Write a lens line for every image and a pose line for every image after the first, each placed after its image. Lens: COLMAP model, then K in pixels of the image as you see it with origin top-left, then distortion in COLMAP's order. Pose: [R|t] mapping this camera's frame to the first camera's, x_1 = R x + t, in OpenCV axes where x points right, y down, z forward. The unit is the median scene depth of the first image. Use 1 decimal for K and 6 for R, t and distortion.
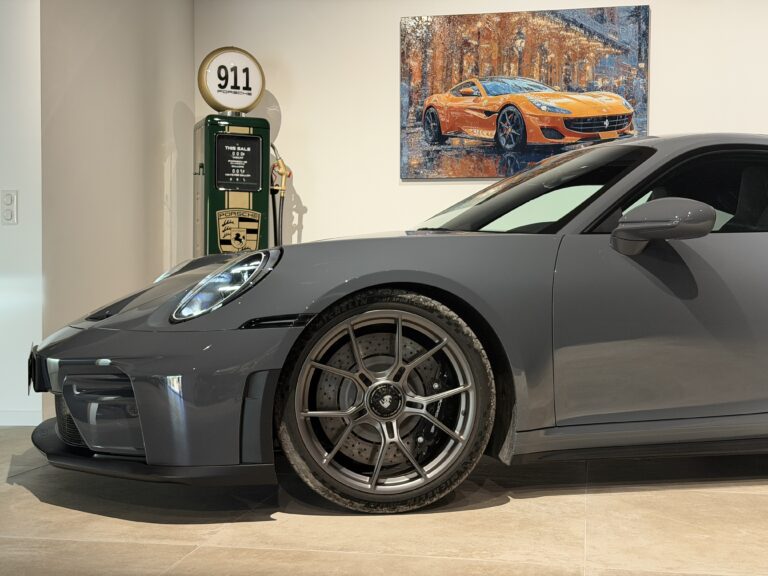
lens RADIAL K [[1069.2, 0, 384.0], [0, 1069.2, 288.0], [0, 0, 1]] dist [0.152429, -0.119875]
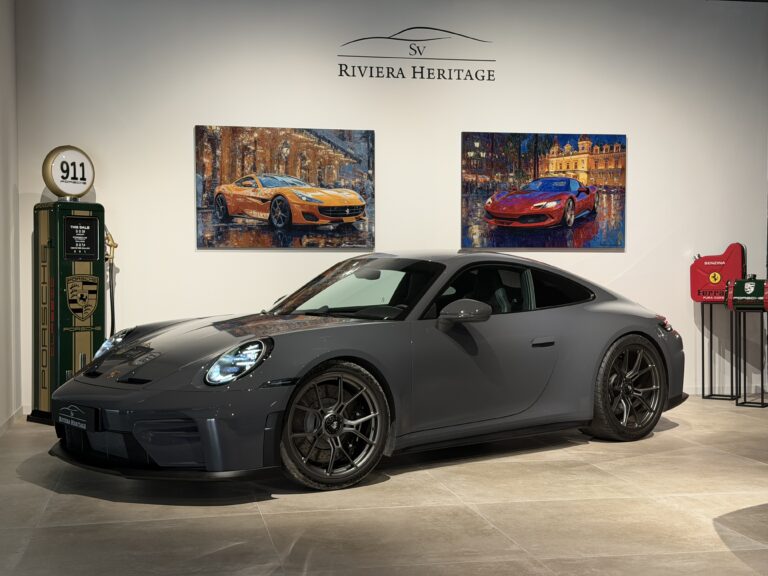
lens RADIAL K [[1069.2, 0, 384.0], [0, 1069.2, 288.0], [0, 0, 1]] dist [0.152429, -0.119875]
pose [[0.923217, -0.012601, 0.384072, -0.287486], [0.009763, 0.999909, 0.009339, -0.064446], [-0.384155, -0.004873, 0.923256, -0.310146]]
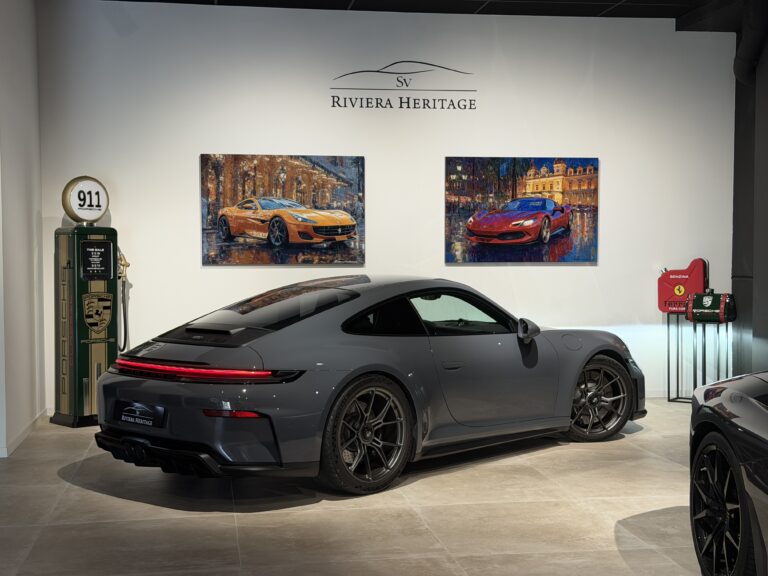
lens RADIAL K [[1069.2, 0, 384.0], [0, 1069.2, 288.0], [0, 0, 1]] dist [0.152429, -0.119875]
pose [[0.936508, -0.019694, 0.350094, -0.271356], [0.010703, 0.999562, 0.027599, -0.111213], [-0.350484, -0.022100, 0.936308, -0.457367]]
